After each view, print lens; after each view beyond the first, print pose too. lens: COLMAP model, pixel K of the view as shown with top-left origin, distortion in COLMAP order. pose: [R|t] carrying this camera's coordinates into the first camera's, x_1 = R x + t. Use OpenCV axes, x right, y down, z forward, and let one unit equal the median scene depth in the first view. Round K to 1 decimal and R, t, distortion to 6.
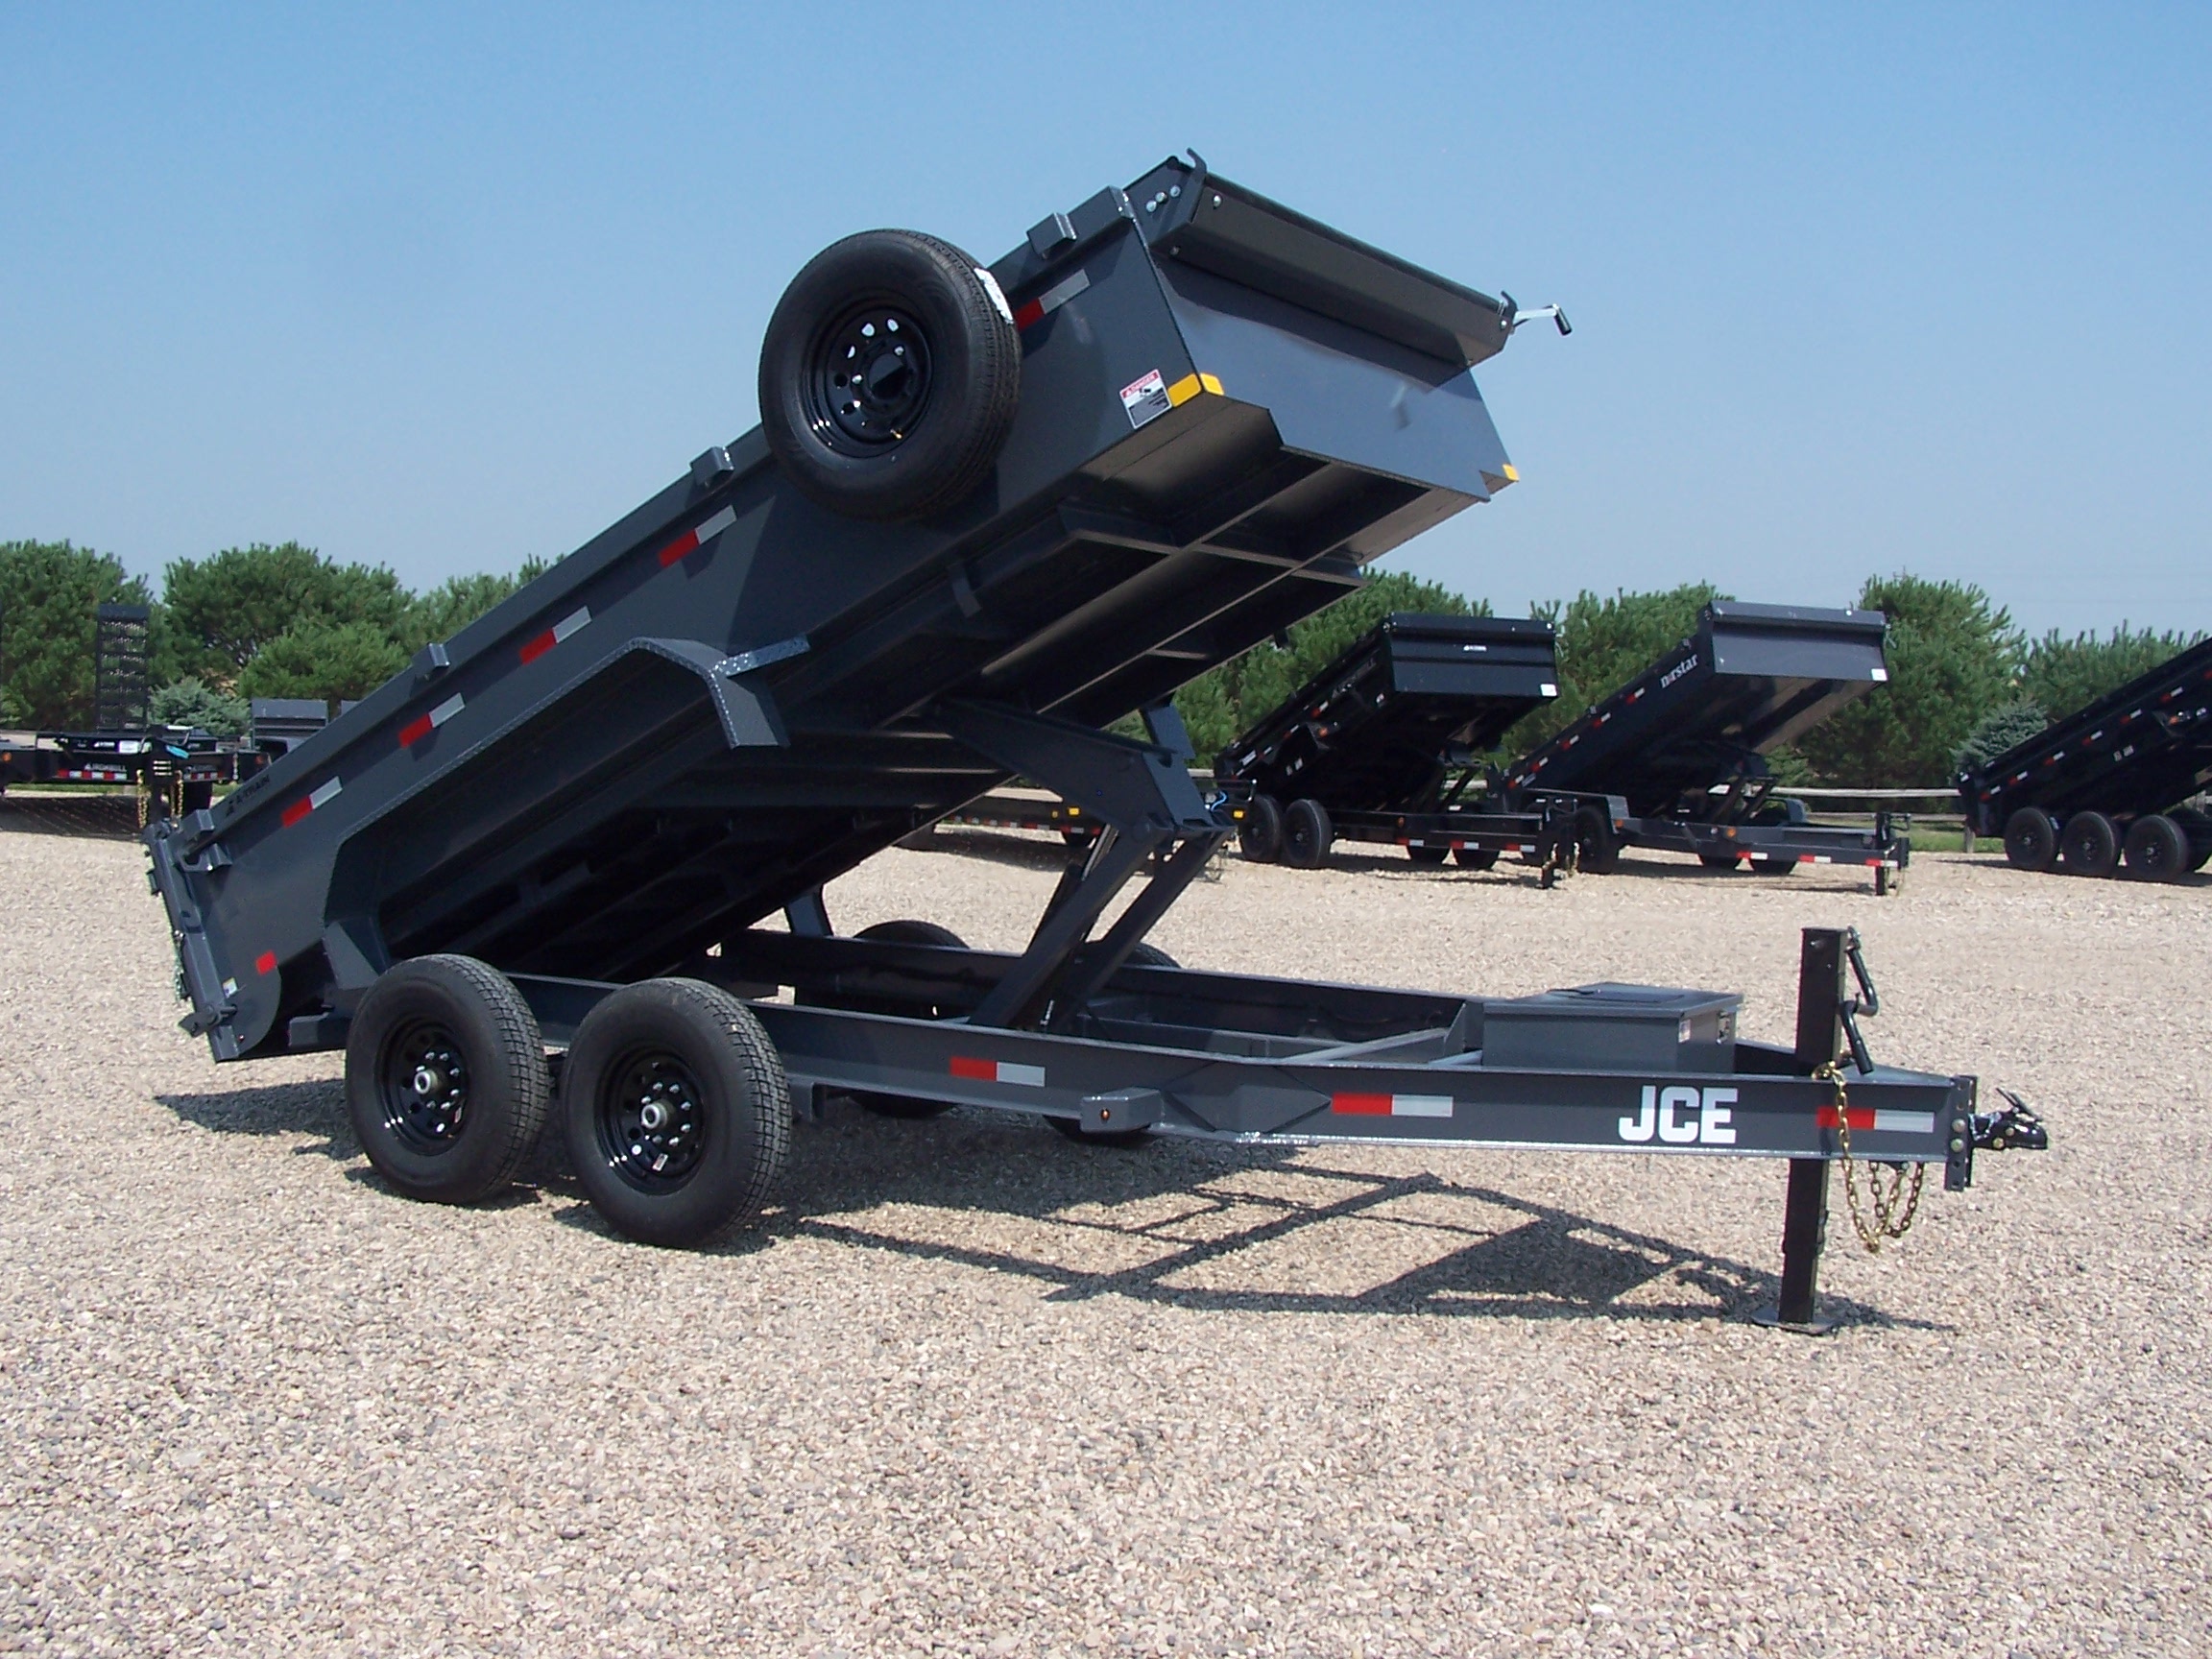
lens RADIAL K [[2703.6, 0, 1050.6], [0, 2703.6, 835.8], [0, 0, 1]] dist [-0.251347, 0.560988]
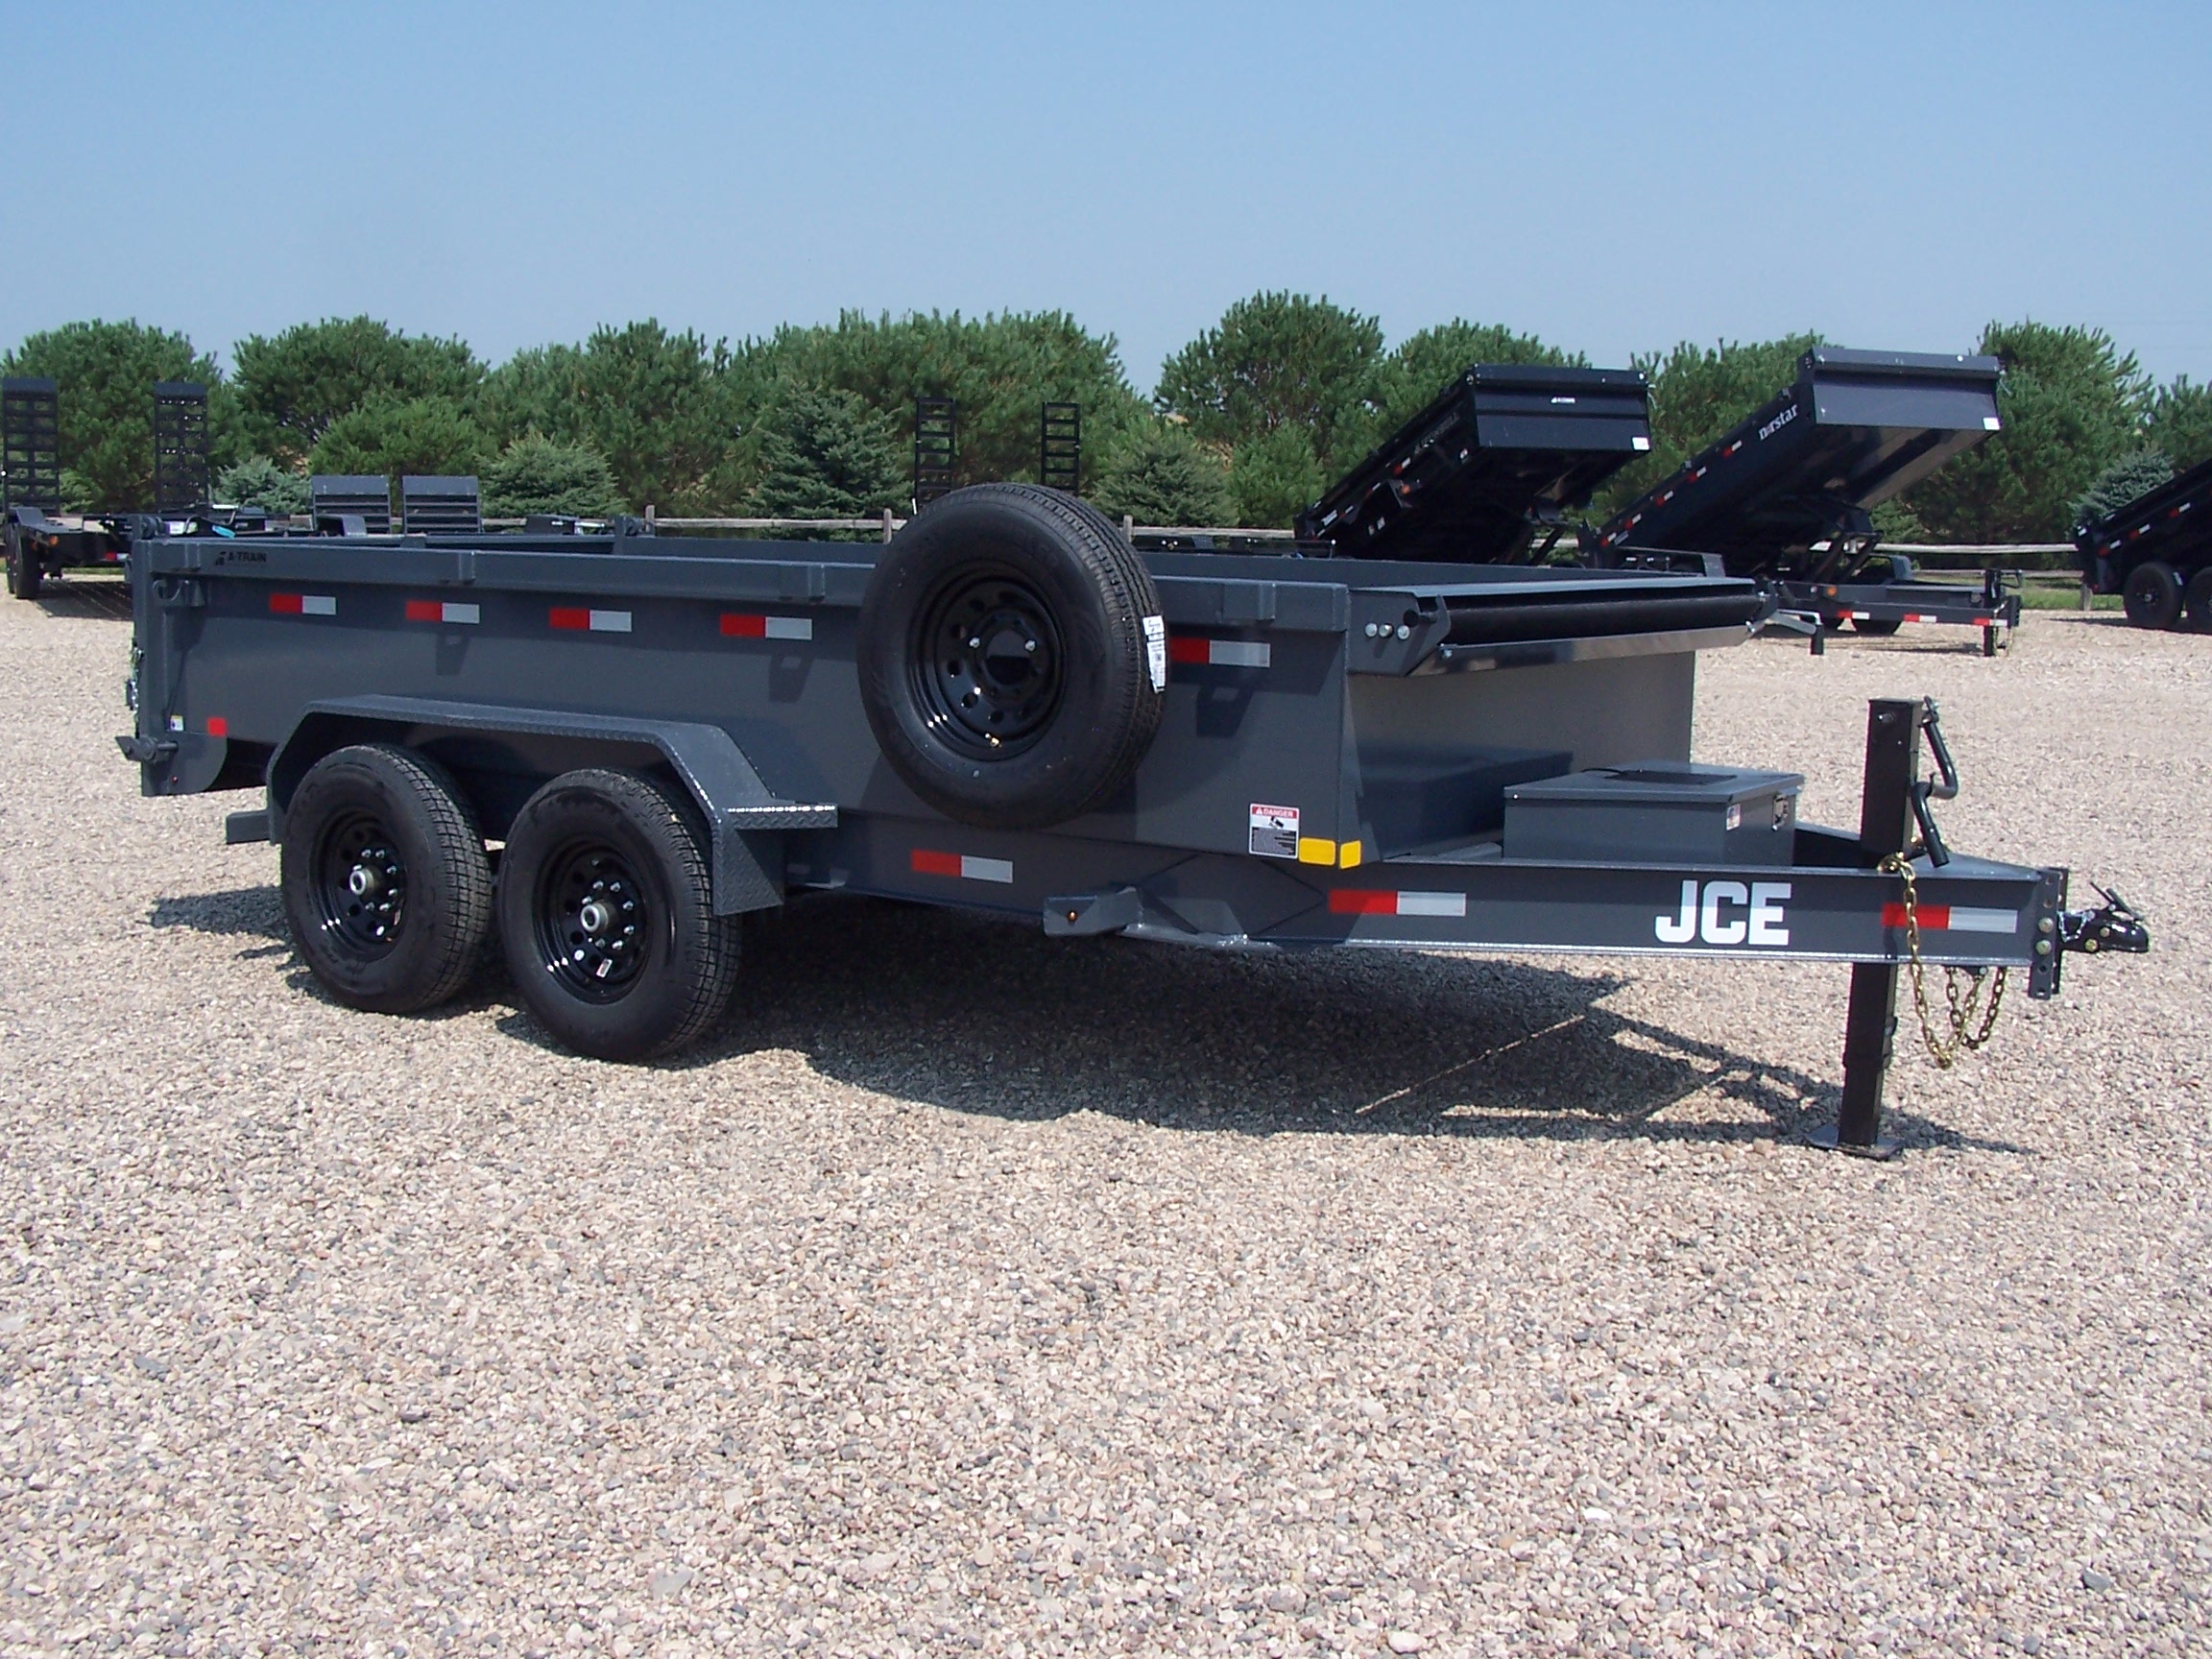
lens RADIAL K [[2703.6, 0, 1050.6], [0, 2703.6, 835.8], [0, 0, 1]] dist [-0.251347, 0.560988]
pose [[0.999057, -0.010455, -0.042148, 0.052056], [0.014062, 0.996176, 0.086225, 0.000799], [0.041085, -0.086737, 0.995384, 0.122051]]
